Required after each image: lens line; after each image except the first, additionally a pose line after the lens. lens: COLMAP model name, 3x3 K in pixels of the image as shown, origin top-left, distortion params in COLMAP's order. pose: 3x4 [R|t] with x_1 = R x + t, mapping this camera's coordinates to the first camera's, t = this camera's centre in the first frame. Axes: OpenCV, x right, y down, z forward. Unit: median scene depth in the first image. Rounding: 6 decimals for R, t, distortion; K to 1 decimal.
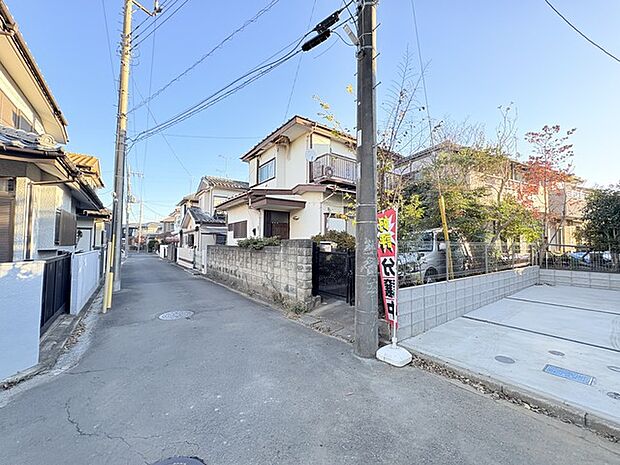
lens RADIAL K [[244.9, 0, 309.9], [0, 244.9, 231.7], [0, 0, 1]] dist [-0.002913, -0.000292]
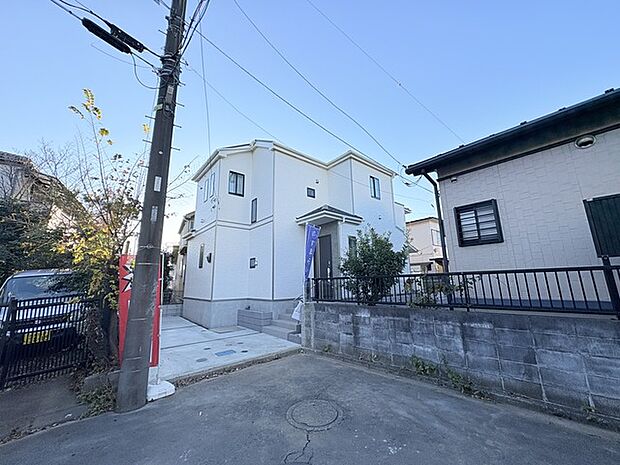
lens RADIAL K [[244.9, 0, 310.2], [0, 244.9, 232.4], [0, 0, 1]] dist [-0.002913, -0.000292]
pose [[-0.083210, 0.194197, 0.977427, -0.940068], [-0.023478, 0.980174, -0.196742, 0.020062], [-0.996255, -0.039319, -0.077001, 0.466344]]
